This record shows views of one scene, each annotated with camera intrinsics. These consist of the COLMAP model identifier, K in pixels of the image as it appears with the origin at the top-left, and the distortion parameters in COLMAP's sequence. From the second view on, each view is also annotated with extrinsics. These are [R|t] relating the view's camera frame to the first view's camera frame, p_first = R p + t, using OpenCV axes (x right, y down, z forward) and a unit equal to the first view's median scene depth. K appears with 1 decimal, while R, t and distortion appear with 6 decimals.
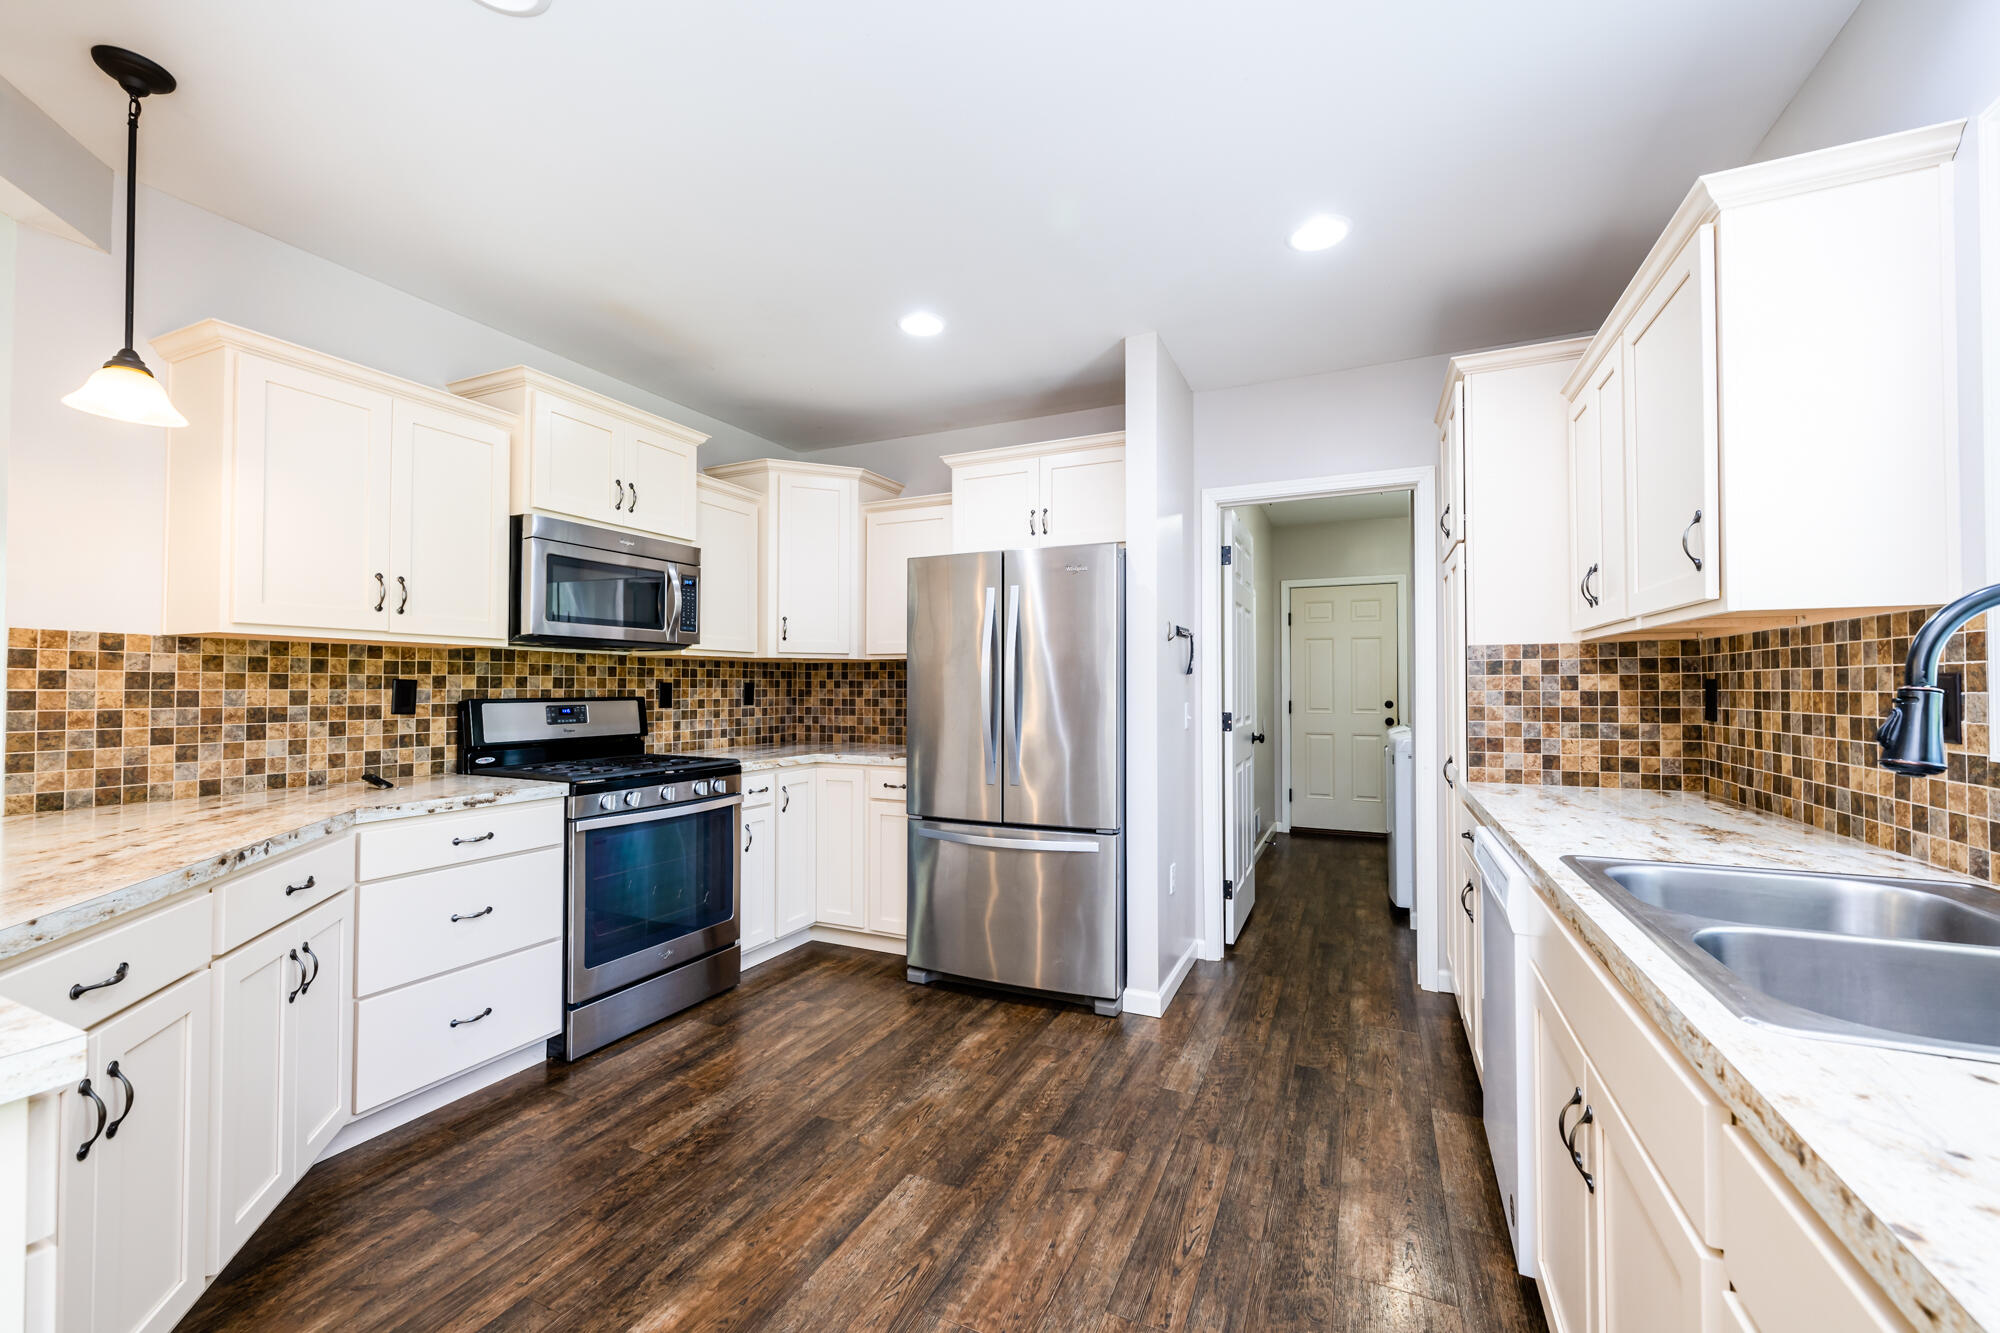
lens RADIAL K [[804.1, 0, 986.3], [0, 804.1, 670.0], [0, 0, 1]] dist [-0.003262, -0.000252]
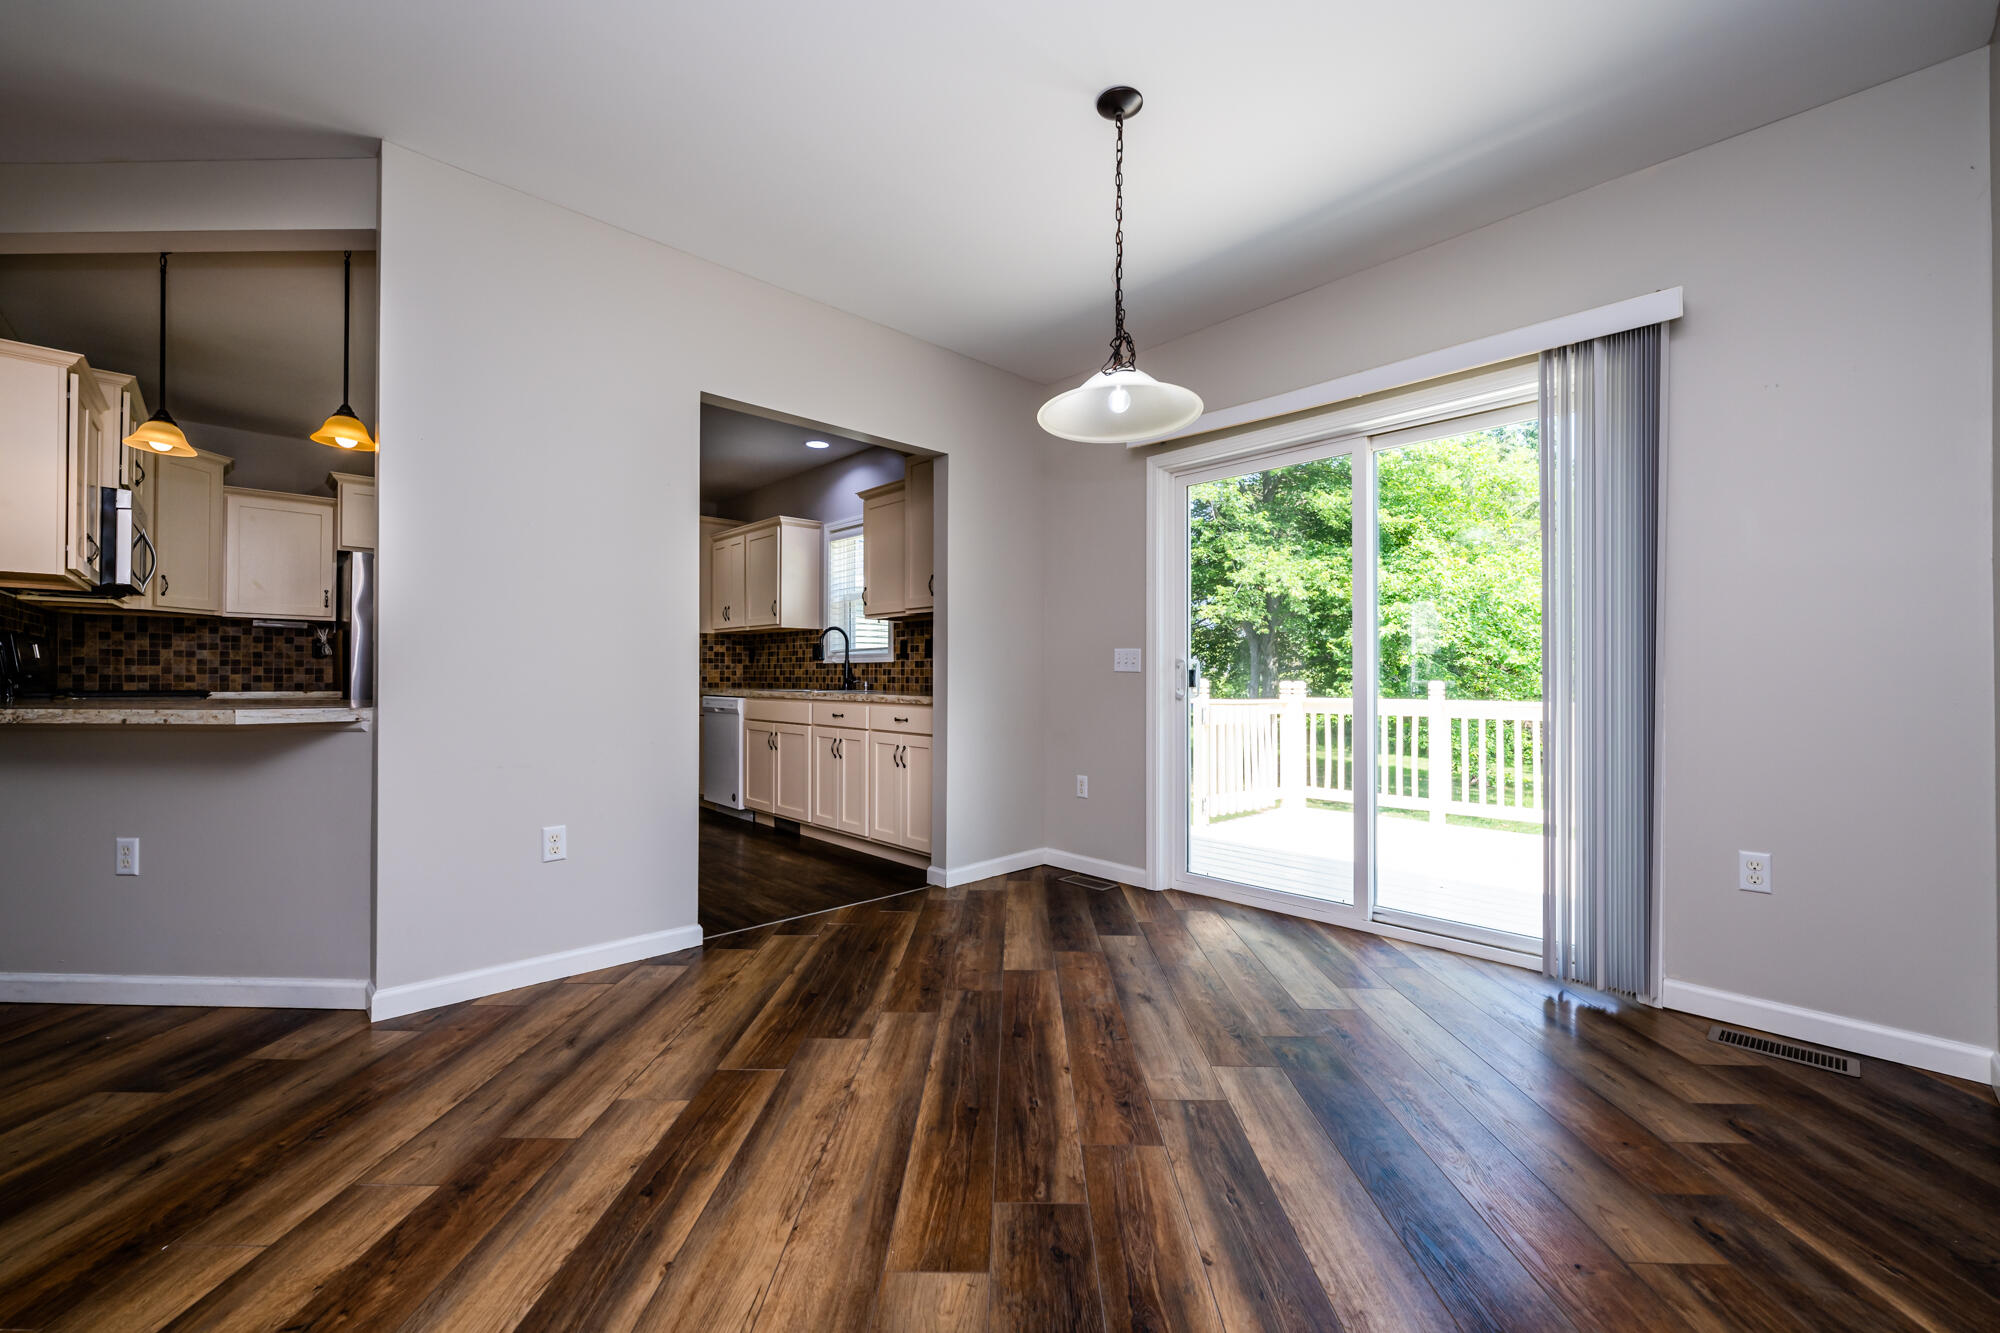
lens RADIAL K [[804.1, 0, 1014.1], [0, 804.1, 669.4], [0, 0, 1]] dist [-0.003262, -0.000252]
pose [[0.350953, 0.010210, 0.936337, -1.462842], [-0.022649, 0.999741, -0.002412, 0.072078], [-0.936119, -0.020361, 0.351094, -0.898528]]
